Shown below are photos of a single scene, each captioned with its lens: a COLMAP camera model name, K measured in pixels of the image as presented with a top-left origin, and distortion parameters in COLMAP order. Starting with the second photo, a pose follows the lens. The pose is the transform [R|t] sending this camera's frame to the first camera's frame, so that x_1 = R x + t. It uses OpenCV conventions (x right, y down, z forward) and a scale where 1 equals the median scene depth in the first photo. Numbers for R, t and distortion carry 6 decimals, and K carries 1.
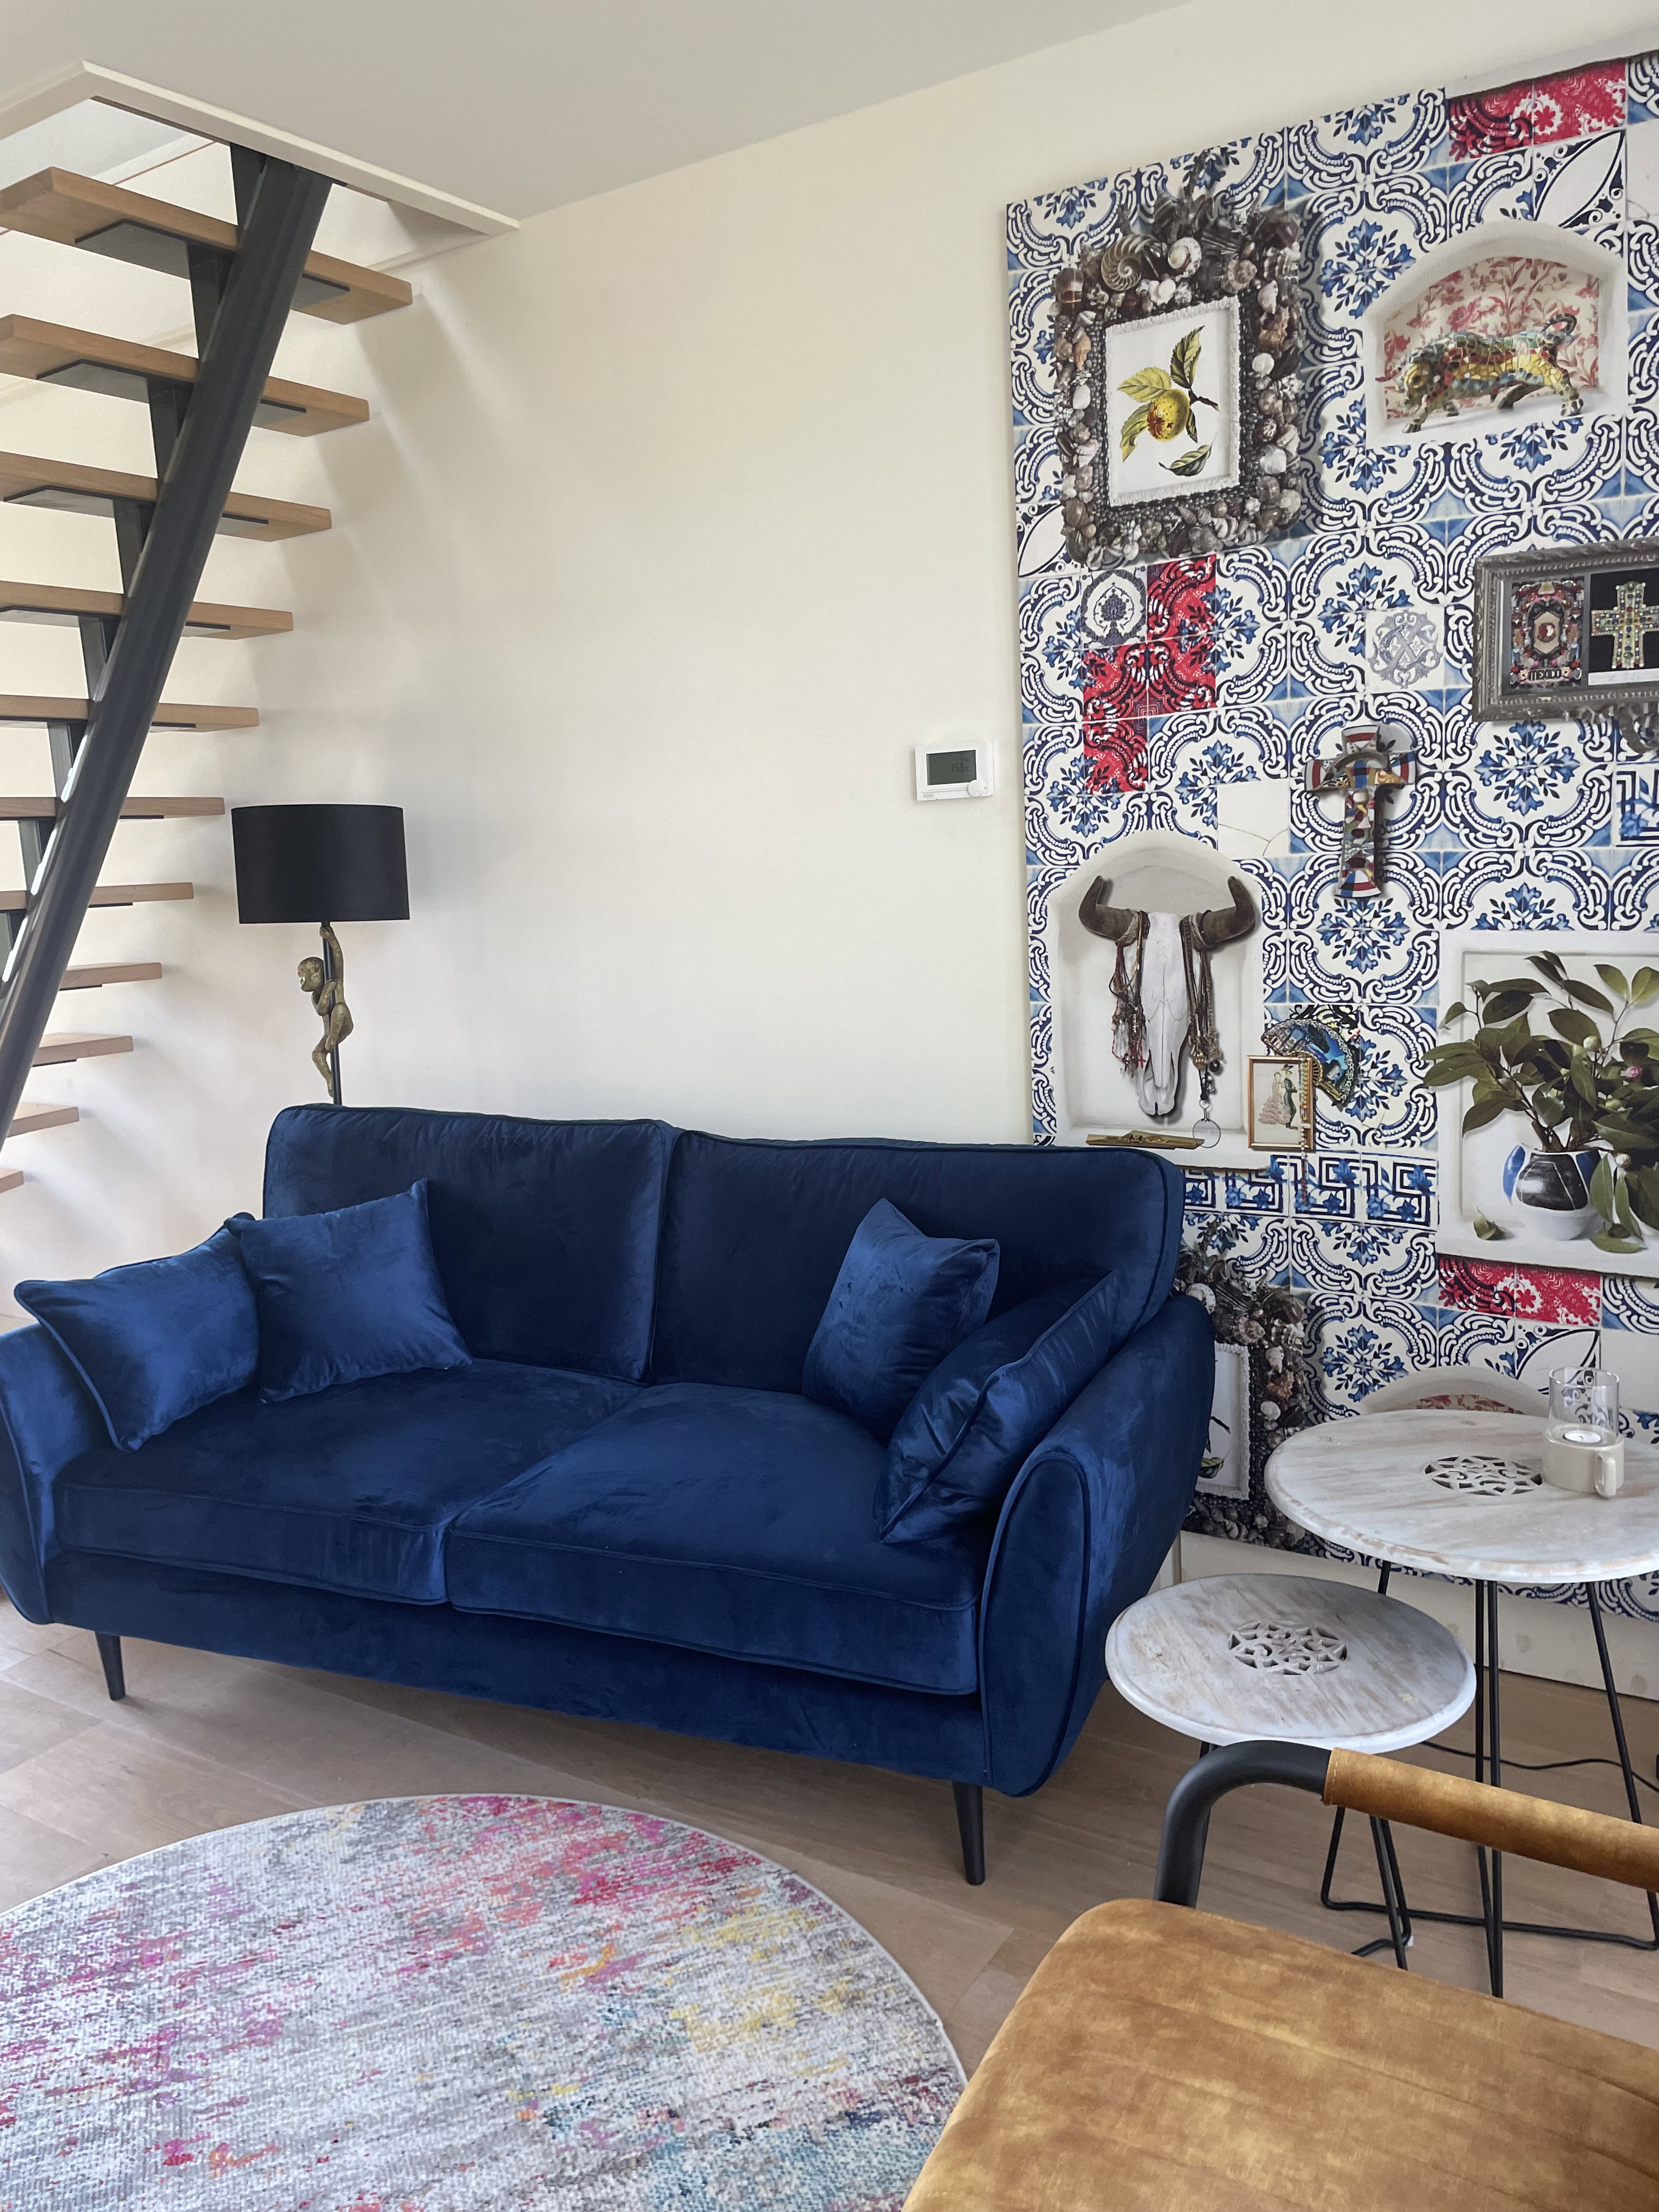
lens RADIAL K [[1674.1, 0, 825.8], [0, 1674.1, 1108.8], [0, 0, 1]] dist [0.080493, -0.112755]
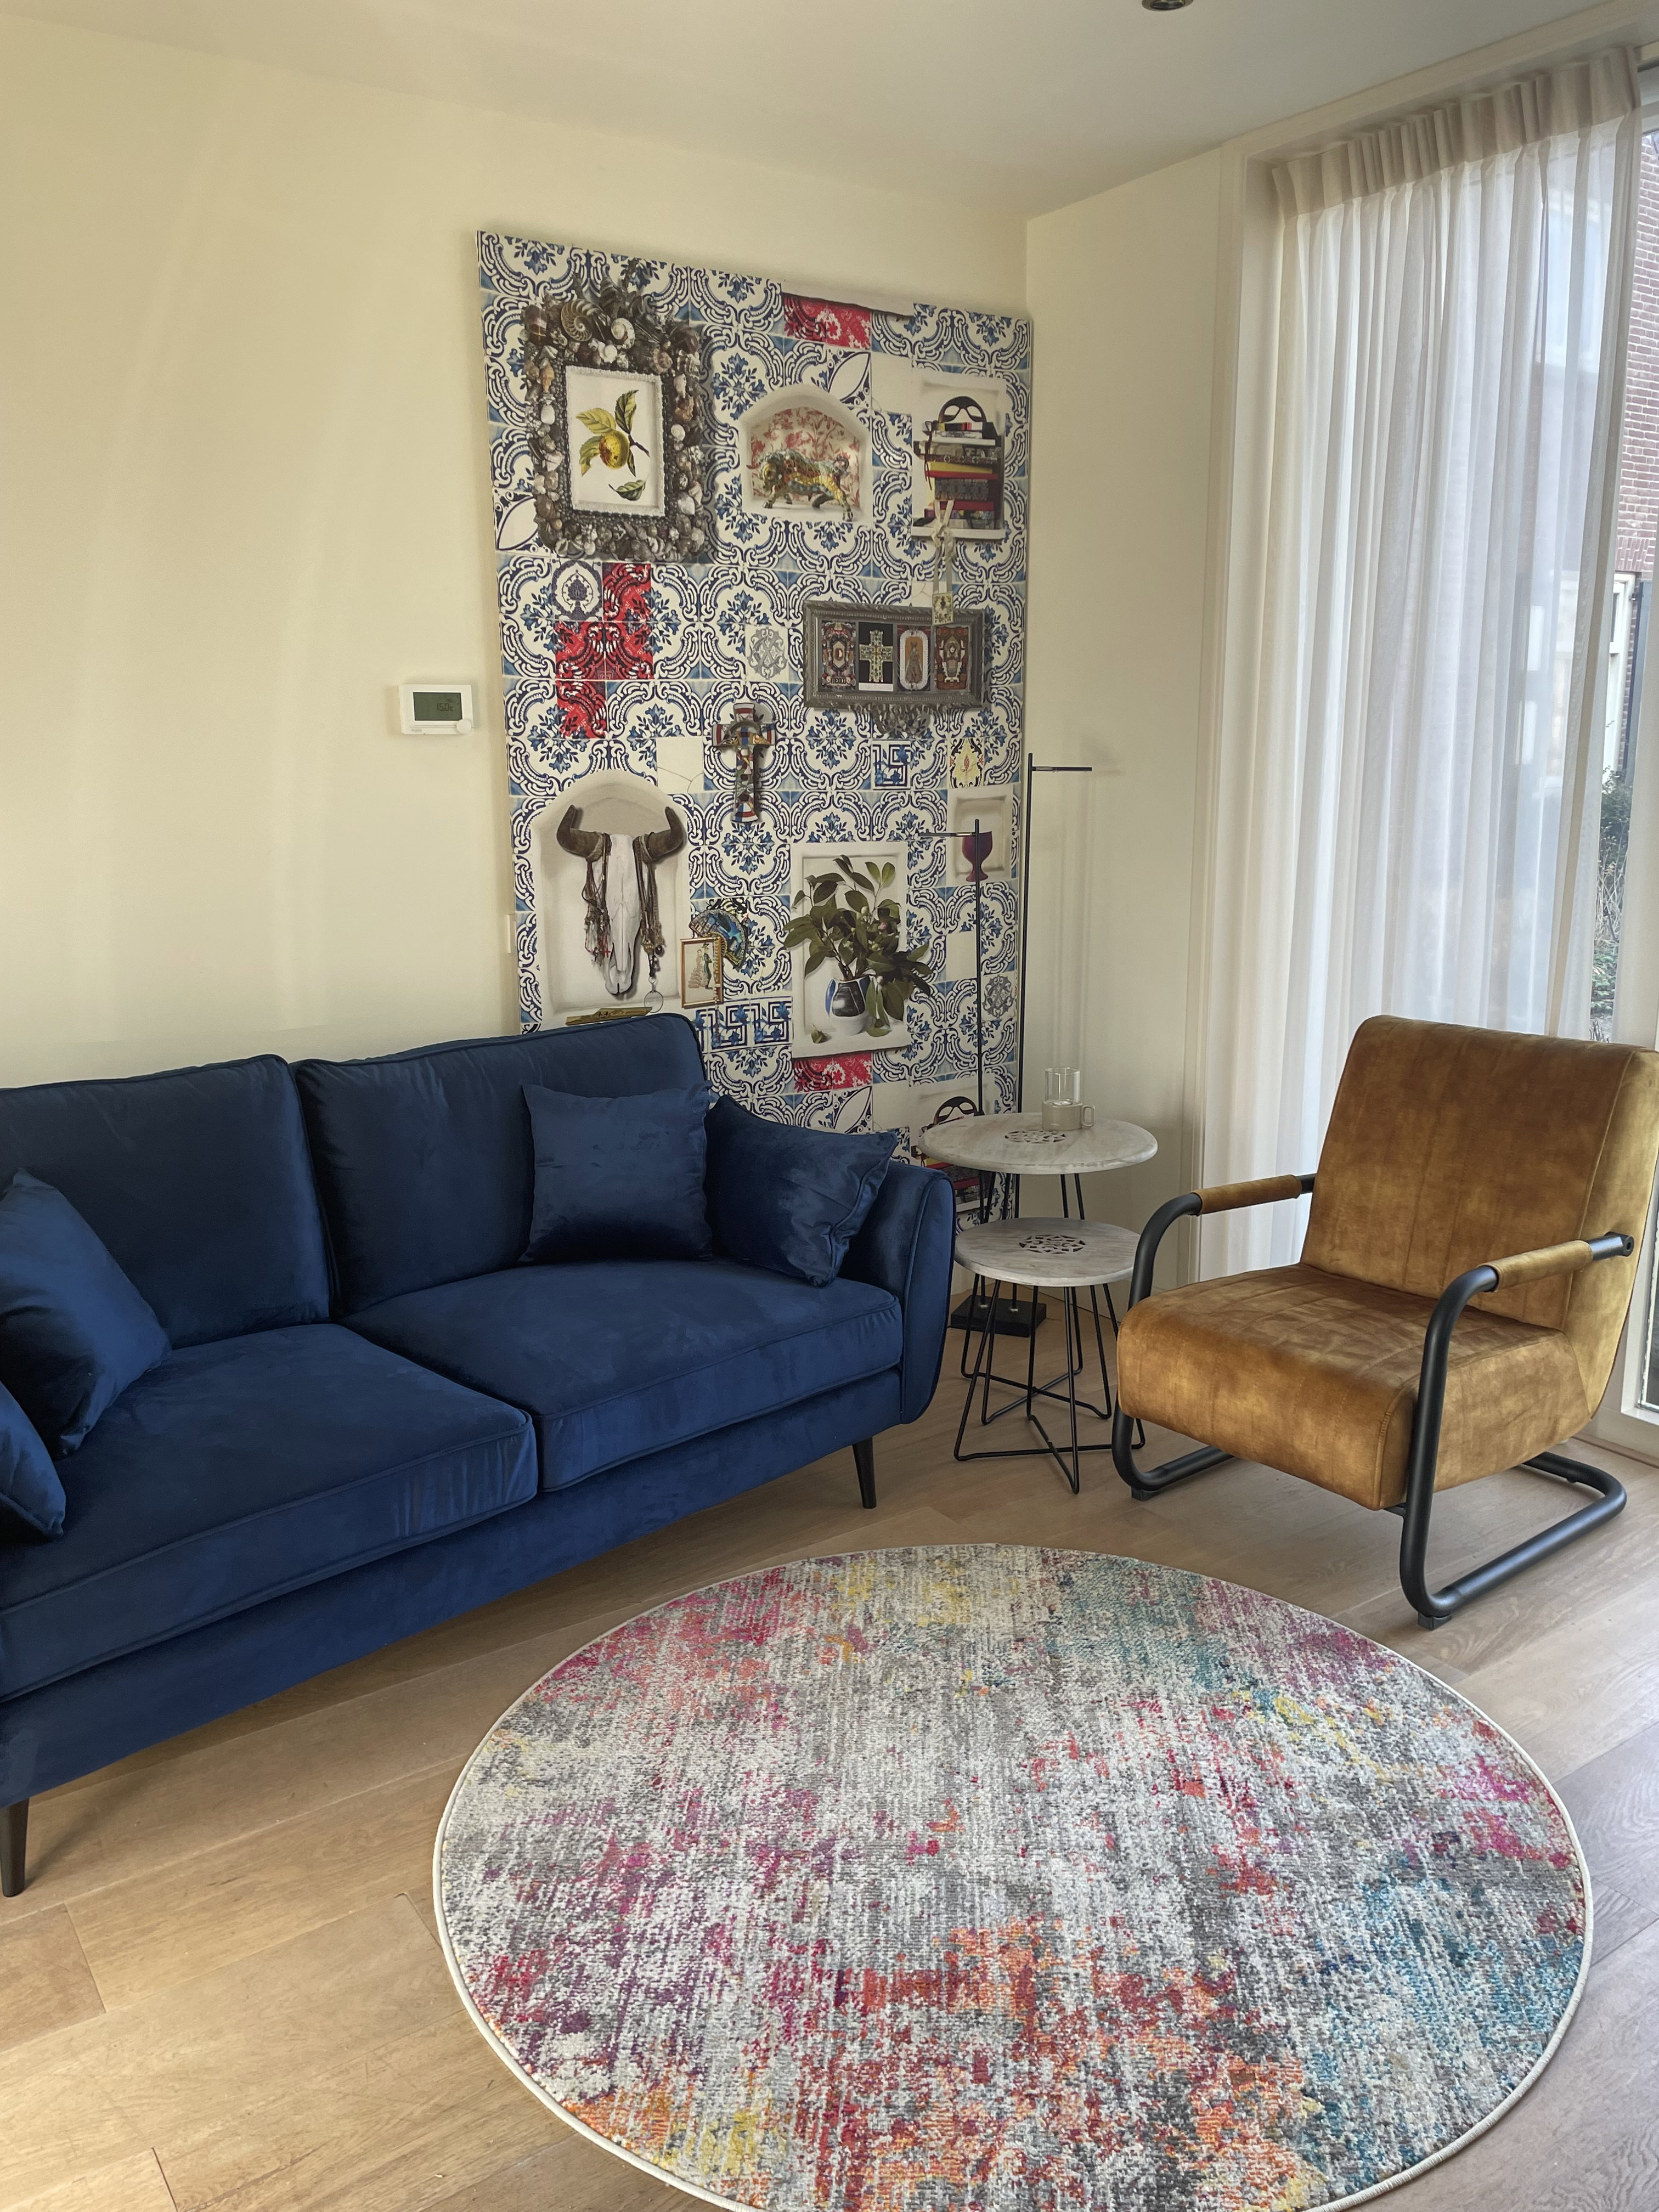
lens RADIAL K [[1674.1, 0, 827.9], [0, 1674.1, 1099.5], [0, 0, 1]] dist [0.080493, -0.112755]
pose [[0.380736, -0.143790, 0.913436, -1.008078], [0.140512, 0.985361, 0.096545, -0.019012], [-0.913946, 0.091590, 0.395367, 0.384576]]
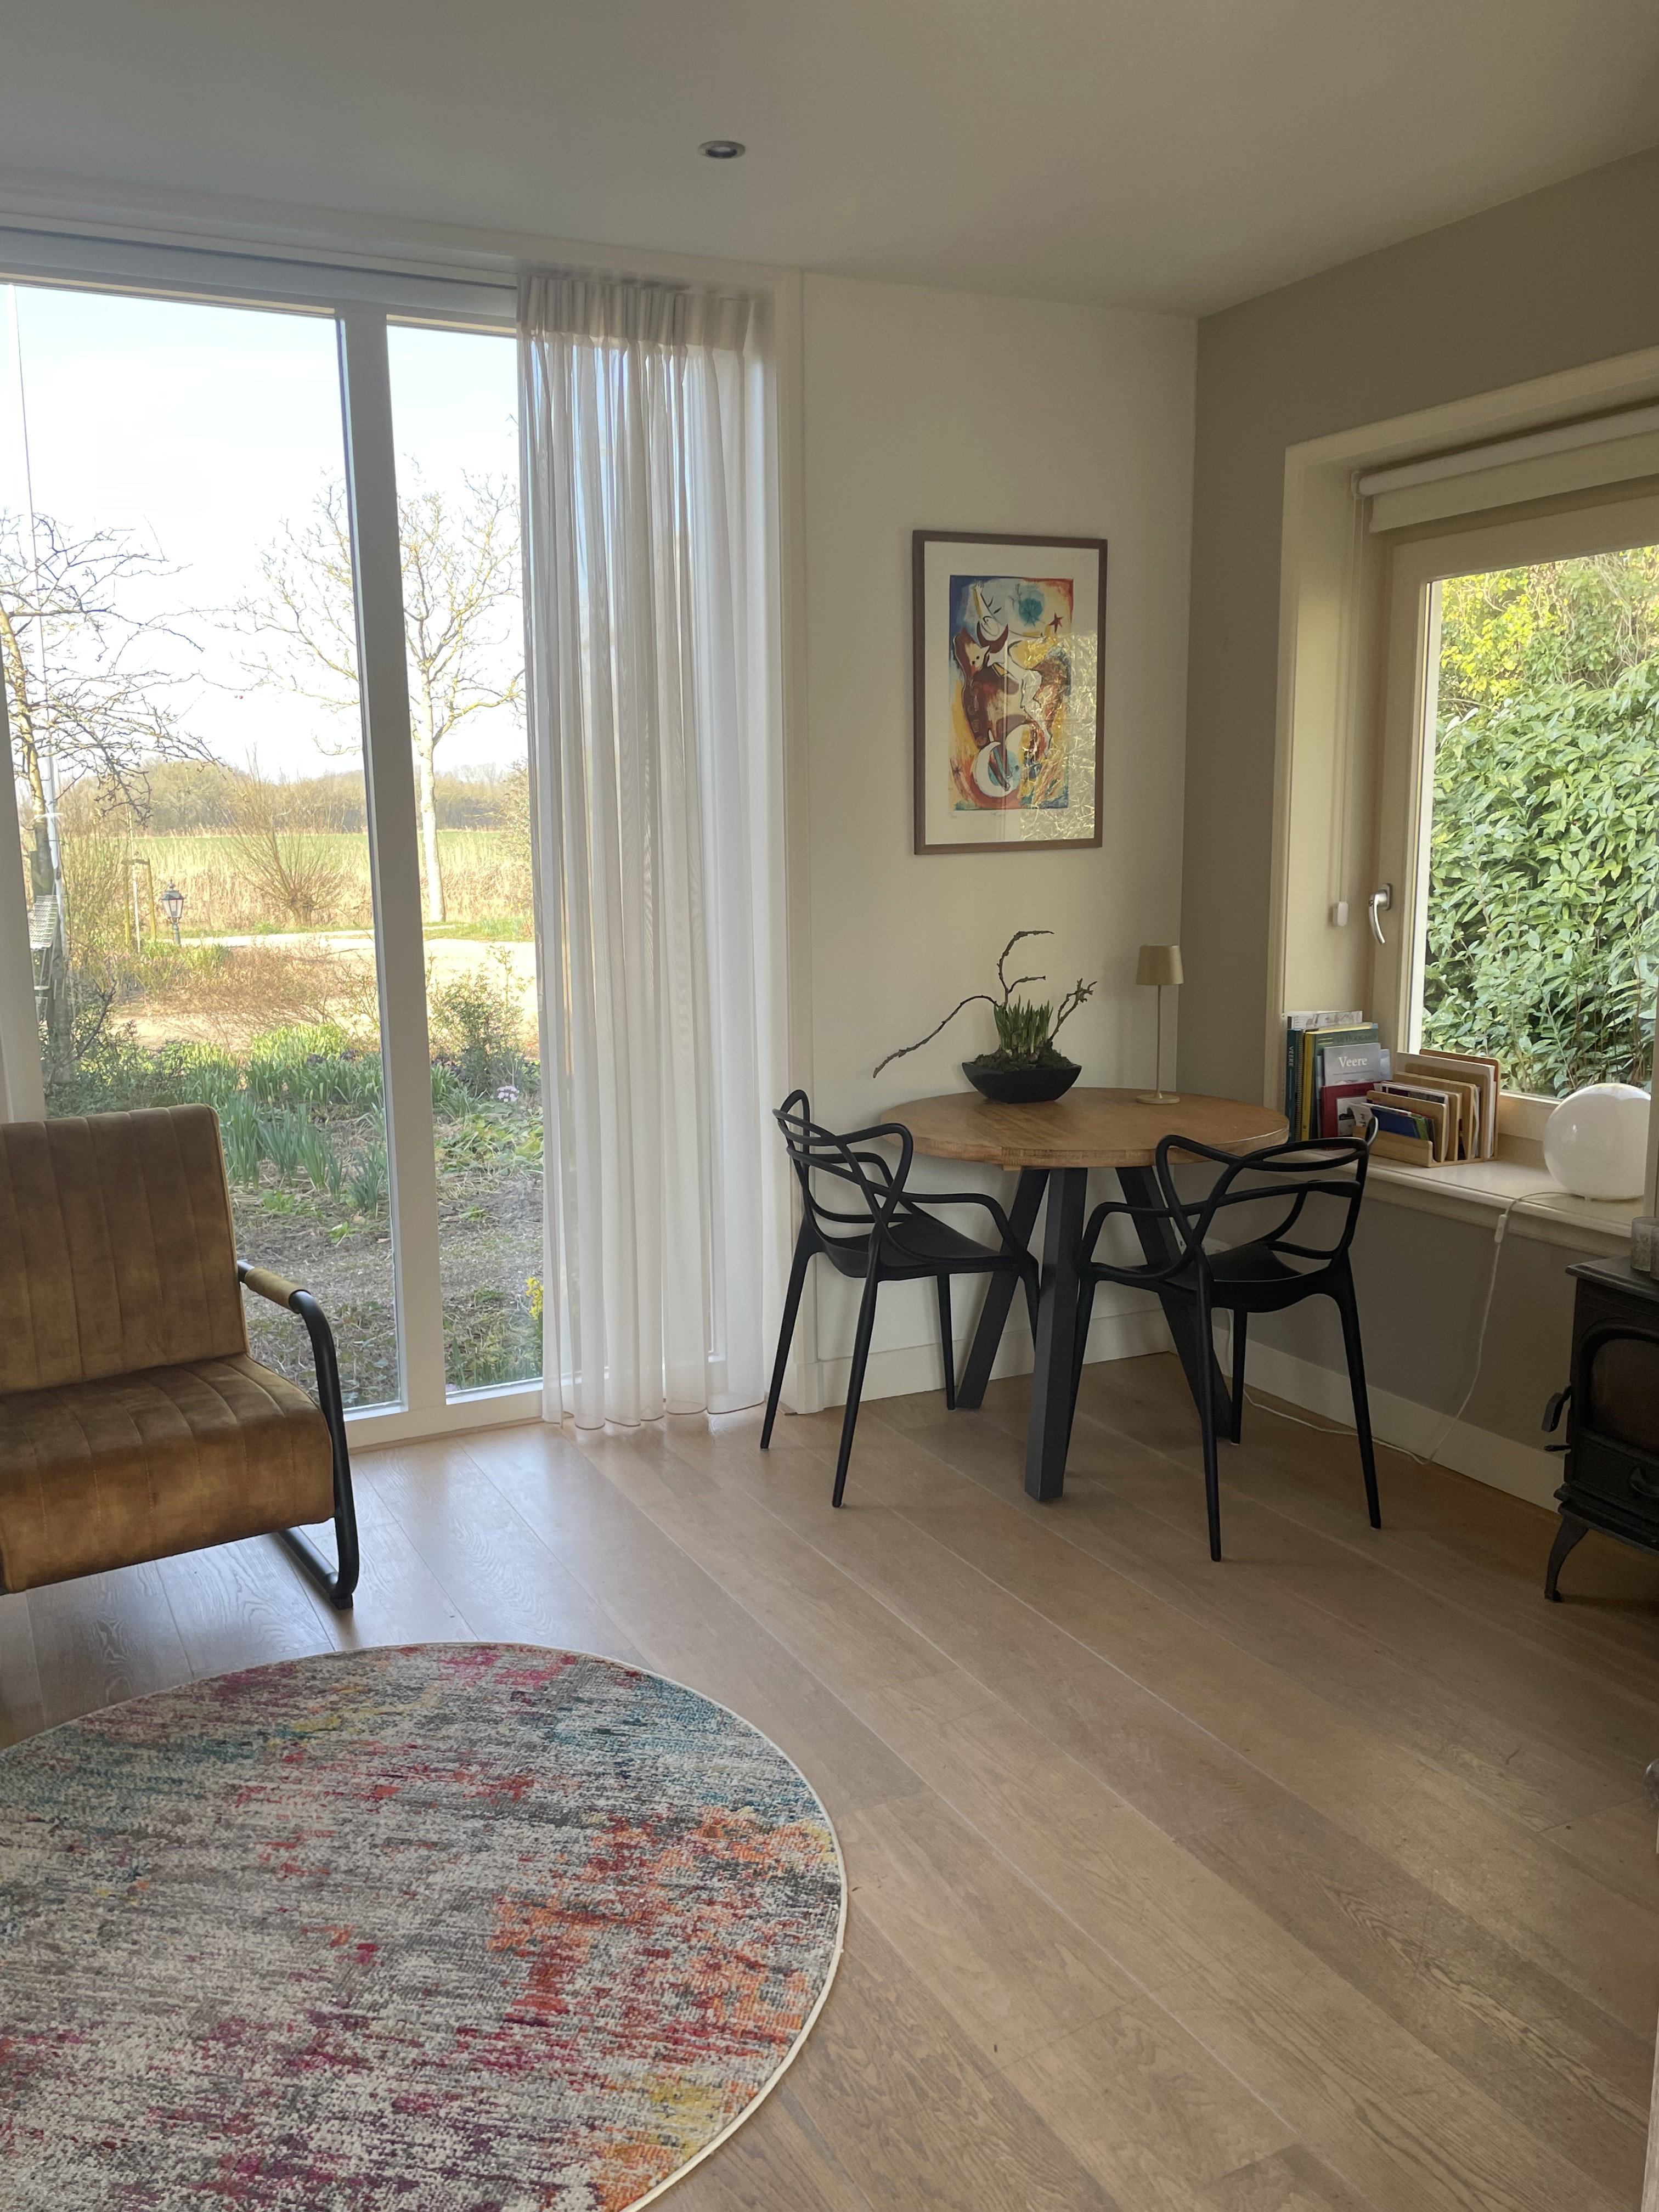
lens RADIAL K [[1808.9, 0, 814.3], [0, 1808.9, 1136.4], [0, 0, 1]] dist [0.077109, -0.103085]
pose [[-0.858516, -0.023335, 0.512255, -0.915608], [0.143735, 0.947966, 0.284077, -0.169232], [-0.492229, 0.317514, -0.810491, 1.203984]]
